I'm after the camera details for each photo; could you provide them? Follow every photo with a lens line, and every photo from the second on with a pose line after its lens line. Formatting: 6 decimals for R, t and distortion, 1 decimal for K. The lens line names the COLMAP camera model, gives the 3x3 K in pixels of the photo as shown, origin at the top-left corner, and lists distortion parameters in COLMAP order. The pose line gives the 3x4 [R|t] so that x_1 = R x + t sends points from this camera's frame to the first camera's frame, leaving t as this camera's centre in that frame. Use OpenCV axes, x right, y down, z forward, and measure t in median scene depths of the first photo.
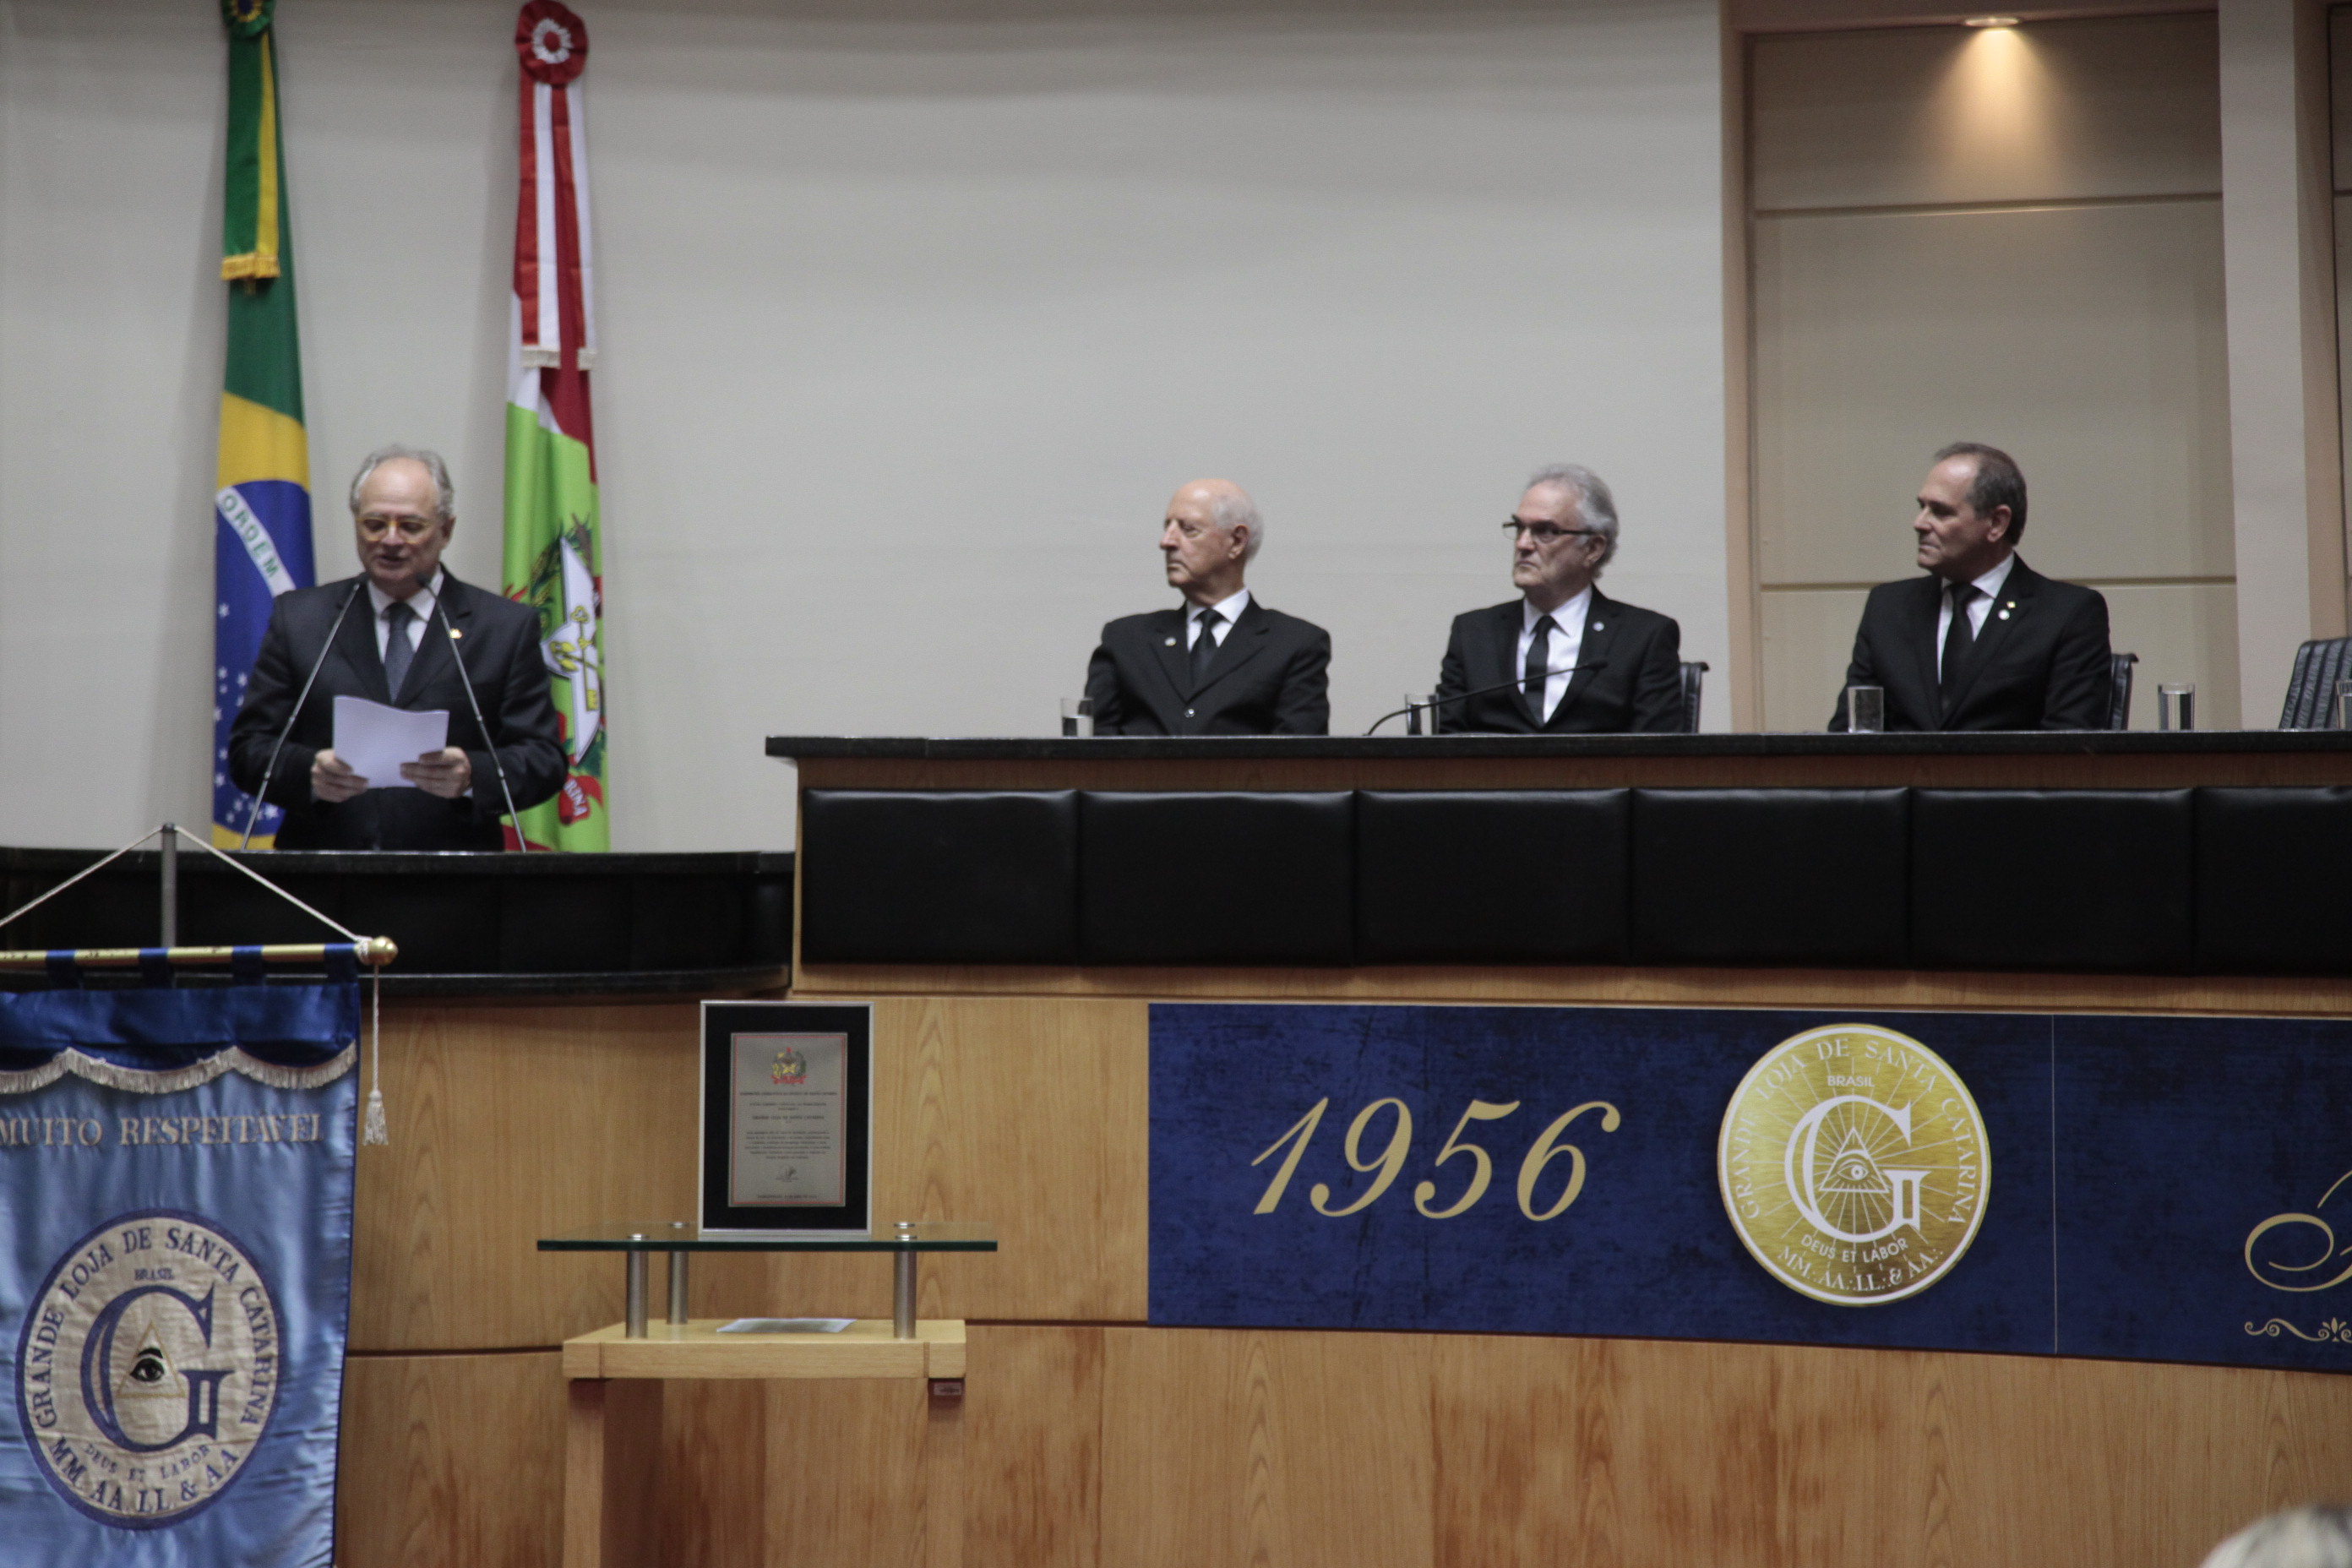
lens RADIAL K [[6729.5, 0, 1151.9], [0, 6729.5, 778.8], [0, 0, 1]] dist [0.668642, 0.296703]
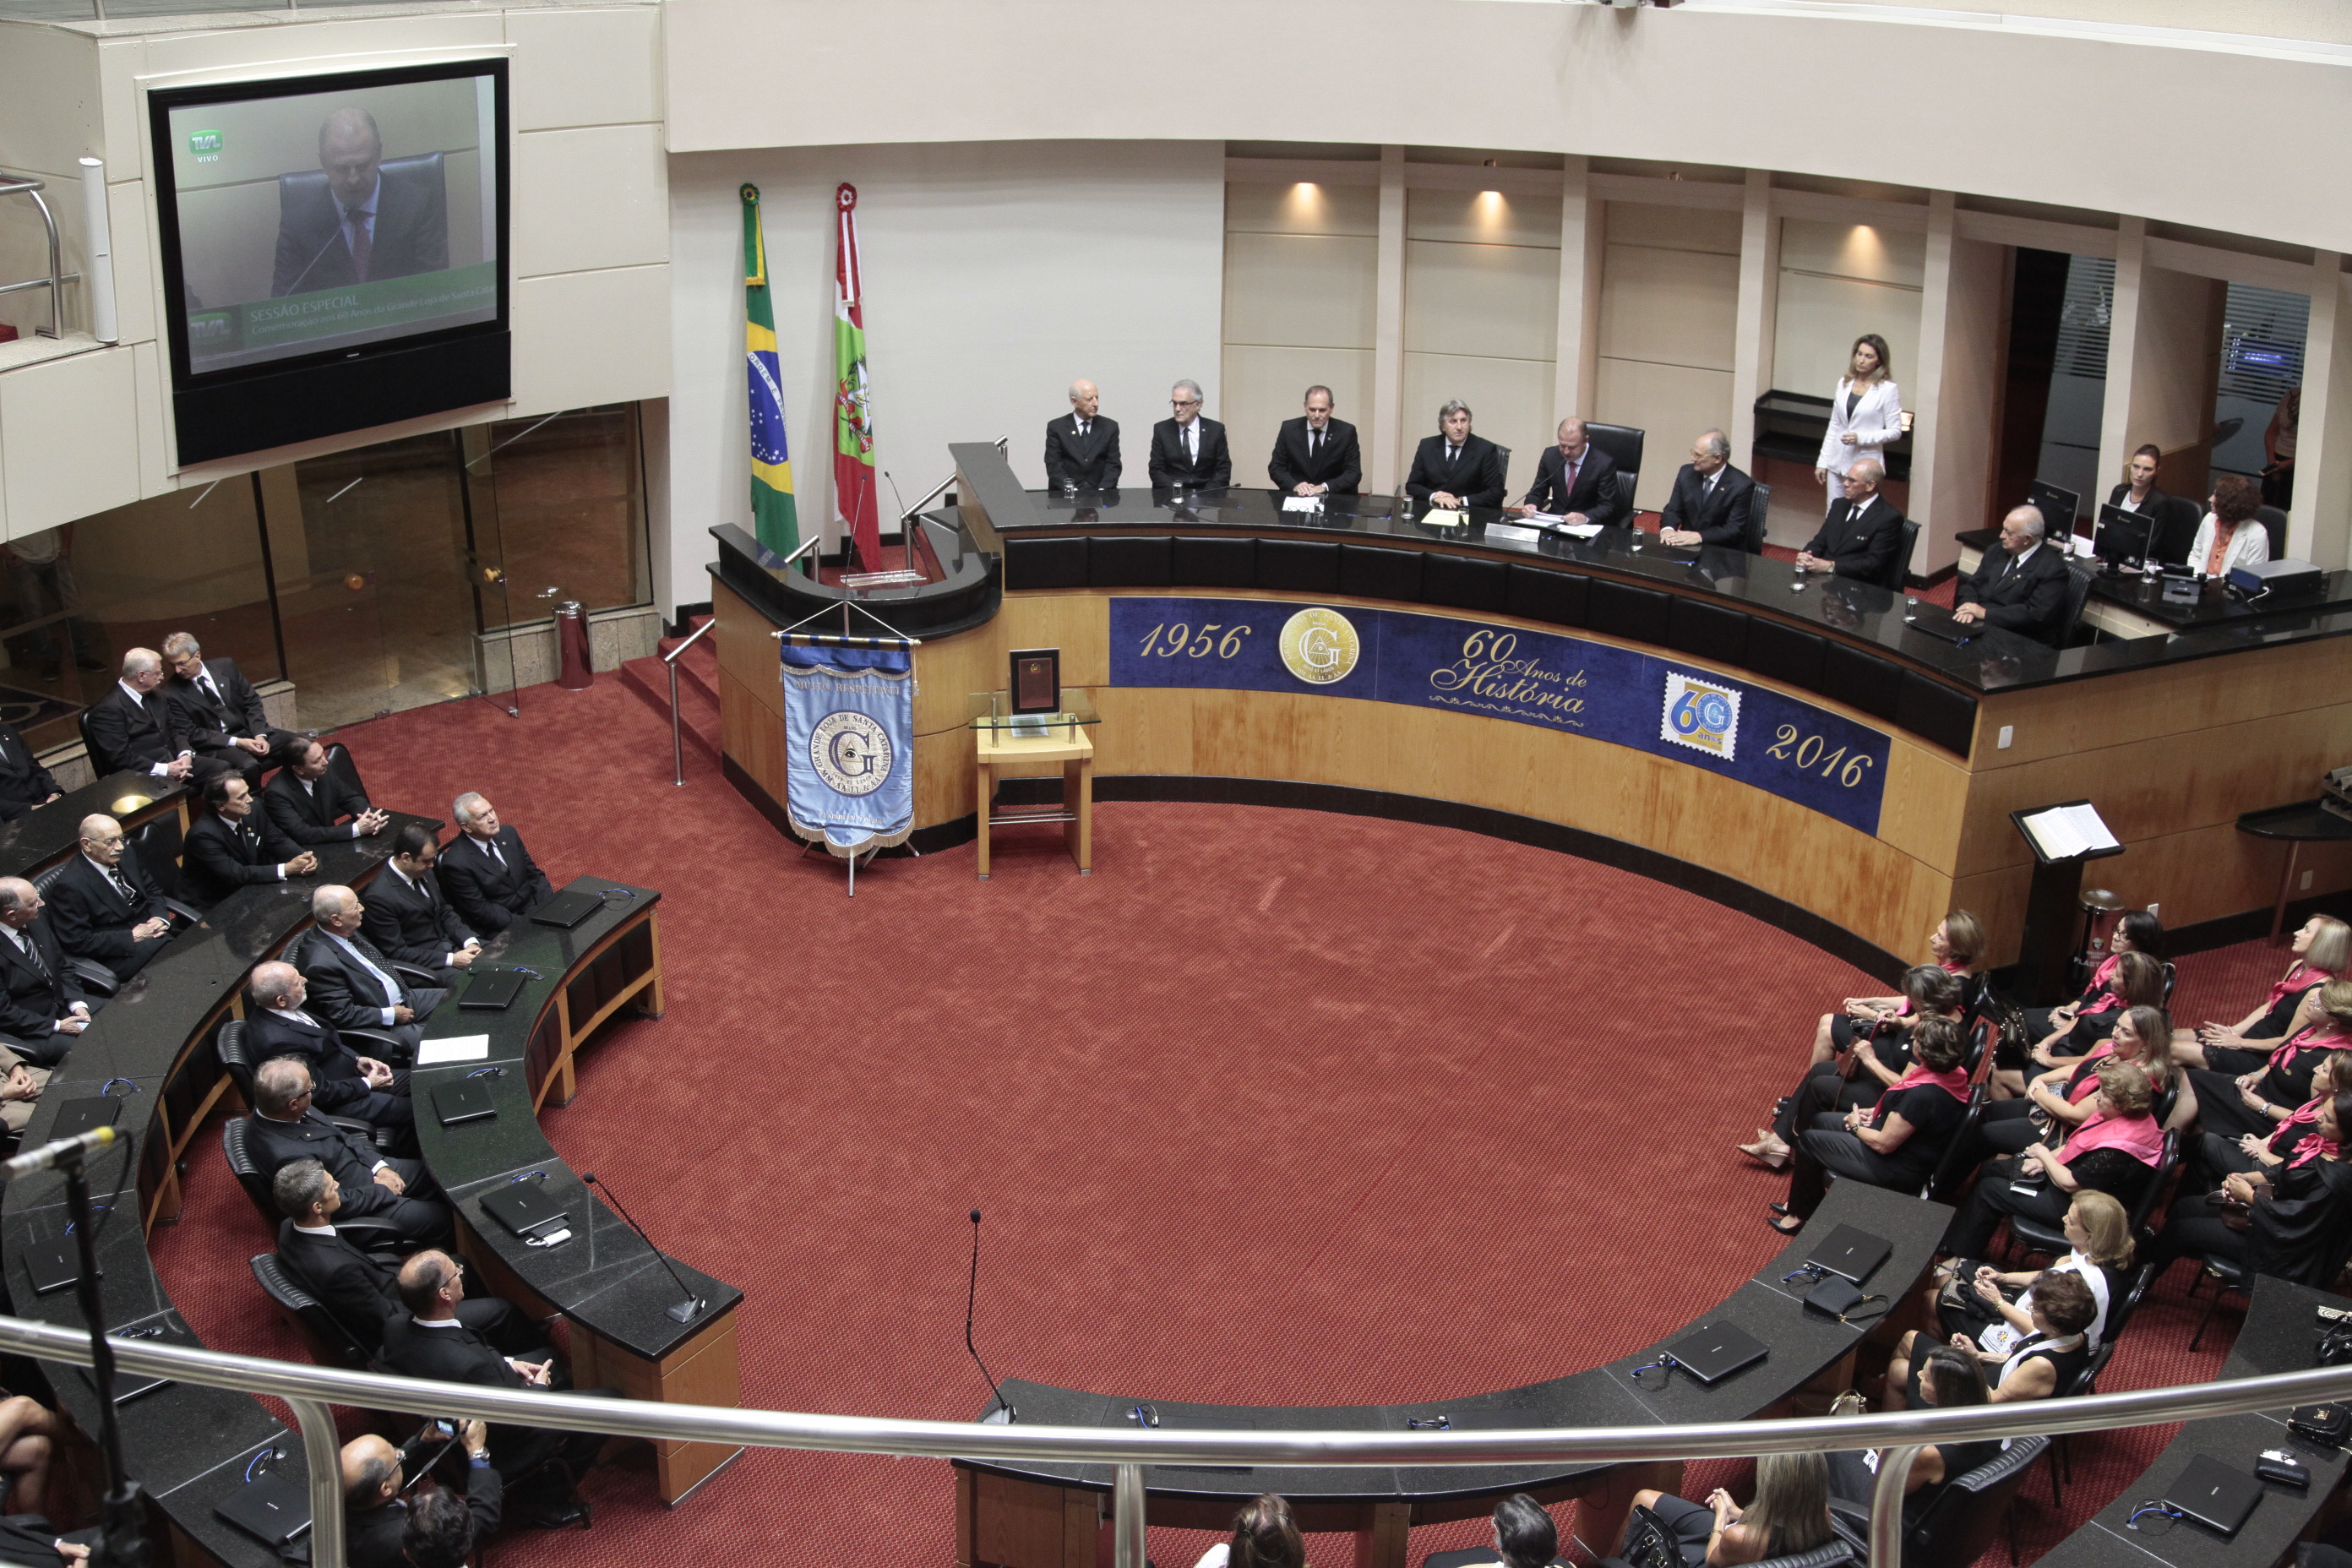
lens RADIAL K [[2451.0, 0, 1161.3], [0, 2451.0, 805.2], [0, 0, 1]] dist [0.005496, 0.011333]
pose [[0.978423, -0.075064, 0.192496, -0.223918], [-0.010706, 0.912001, 0.410049, -0.383224], [-0.206336, -0.403262, 0.891518, -0.137225]]
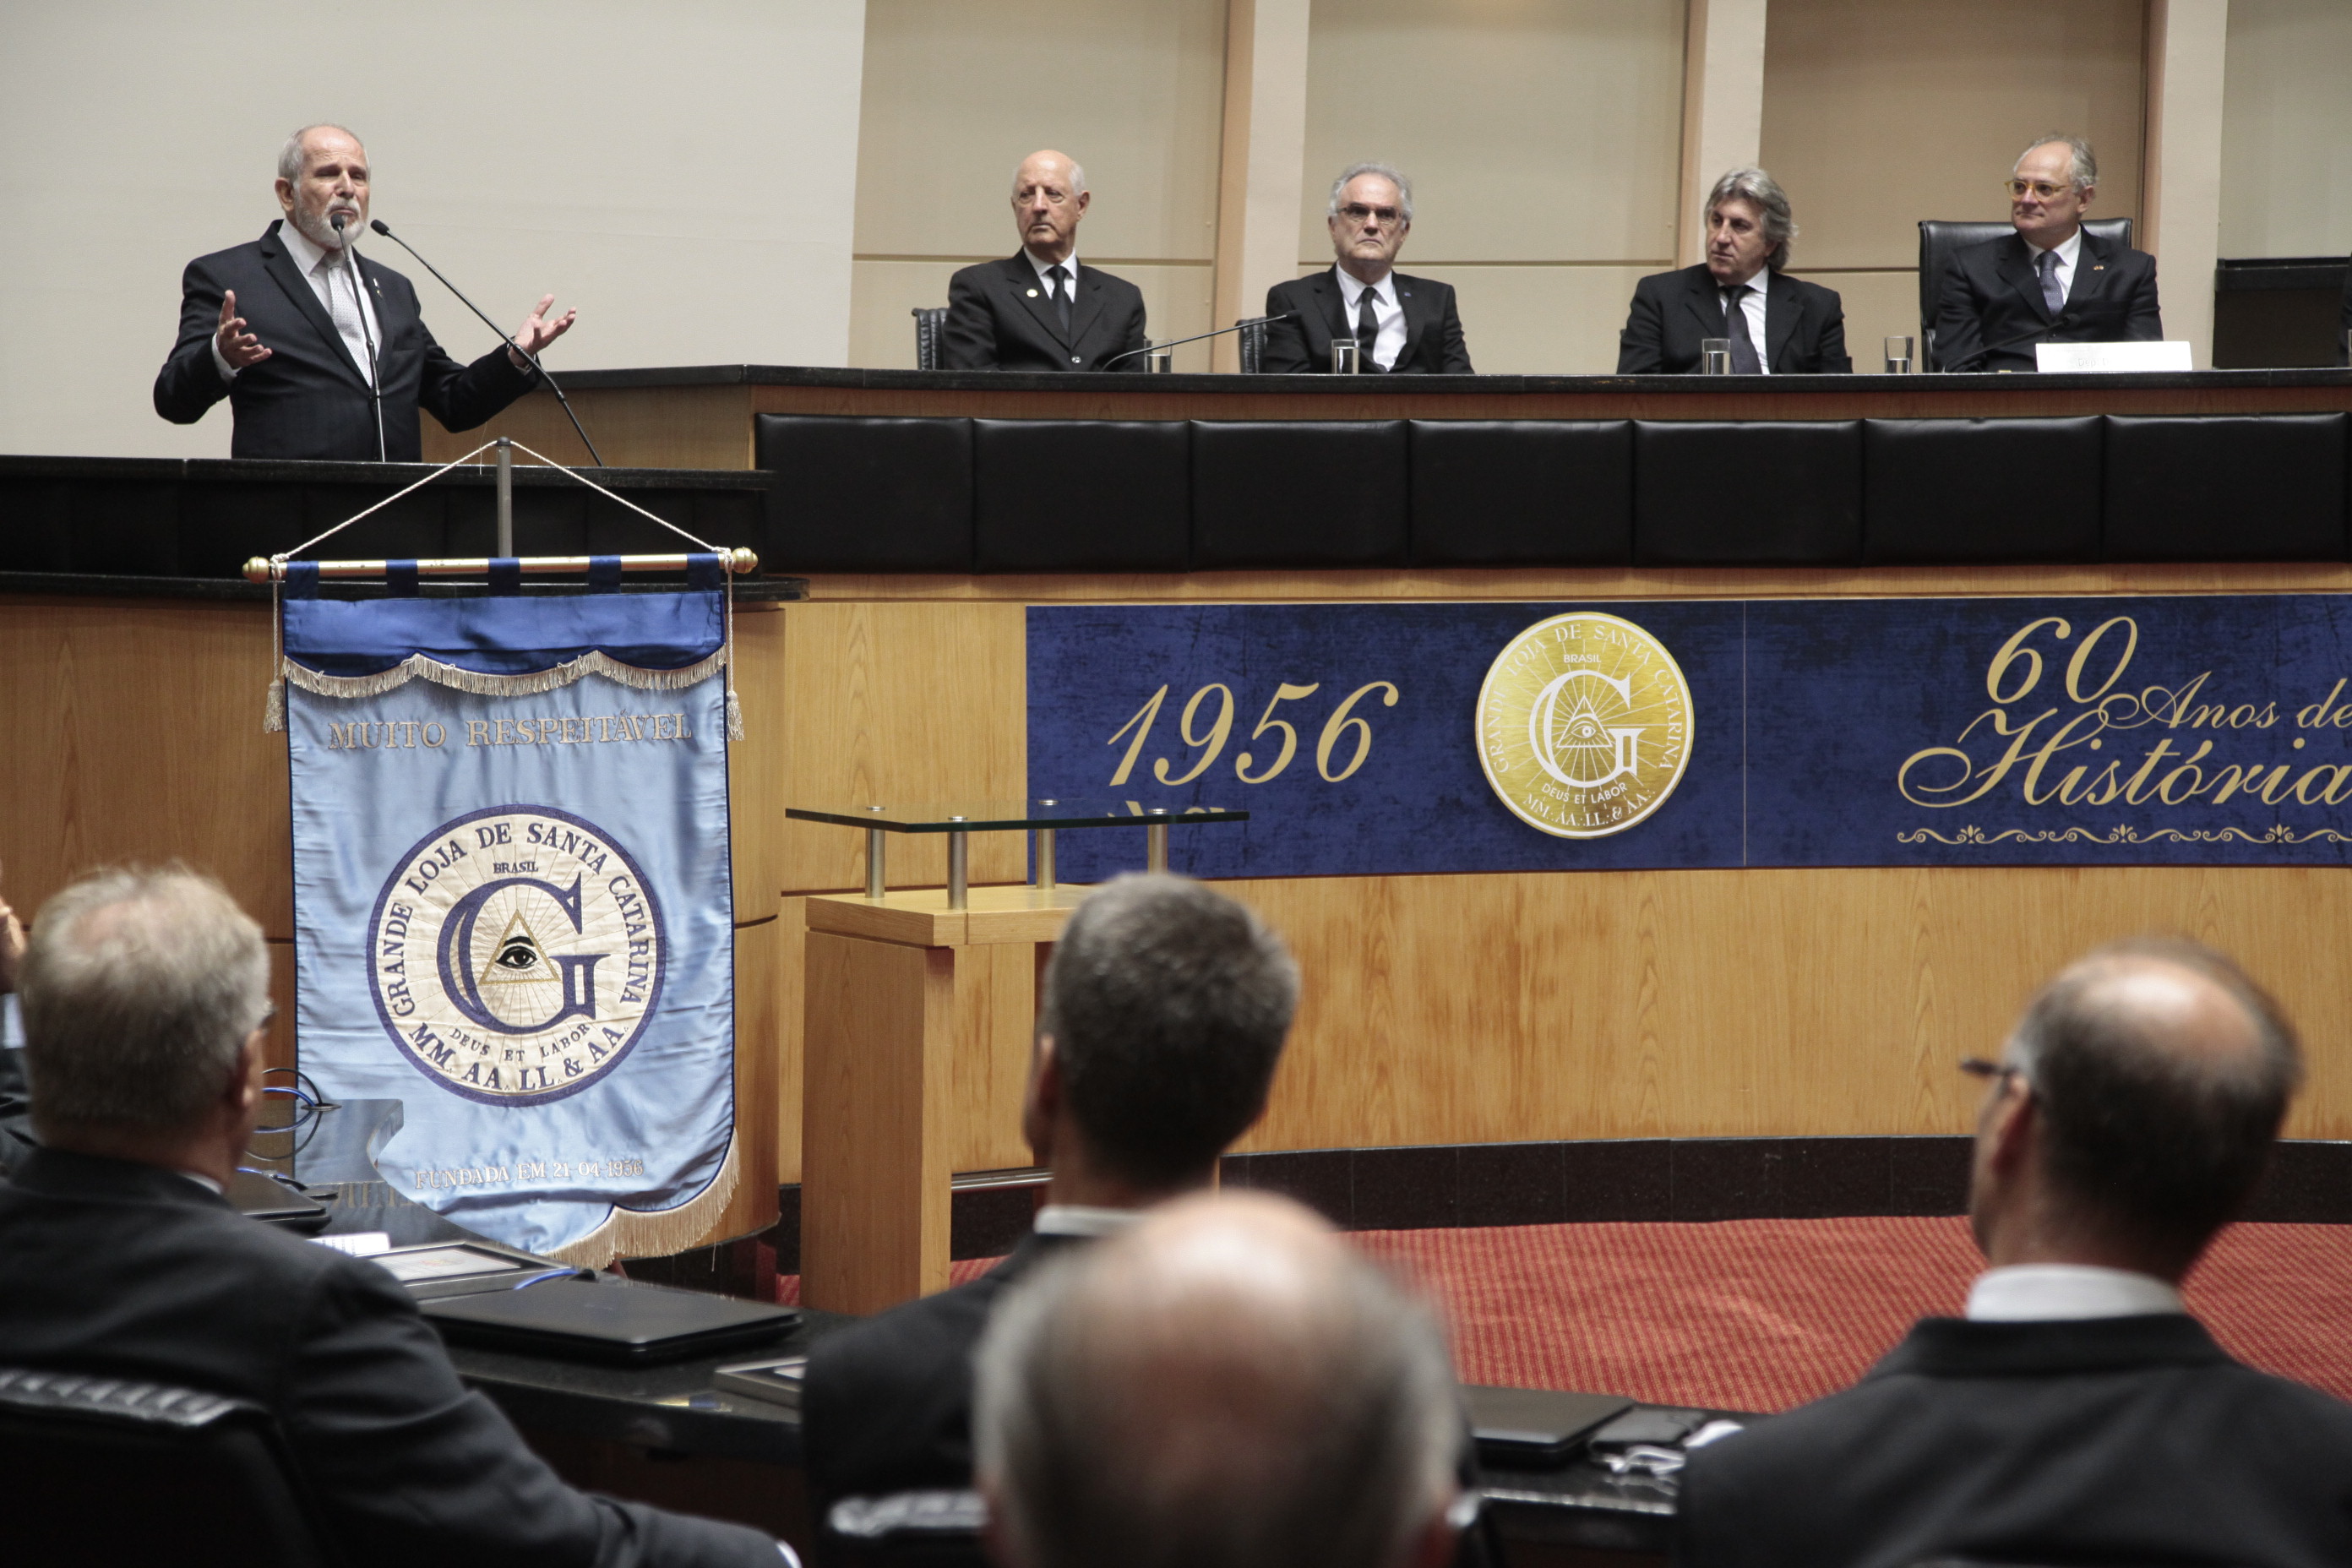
lens RADIAL K [[5125.3, 0, 1147.1], [0, 5125.3, 785.9], [0, 0, 1]] dist [0.376477, -0.161667]
pose [[0.796716, -0.034243, 0.603383, -0.526101], [-0.003787, 0.998091, 0.061644, 0.010259], [-0.604342, -0.051398, 0.795066, 0.301246]]
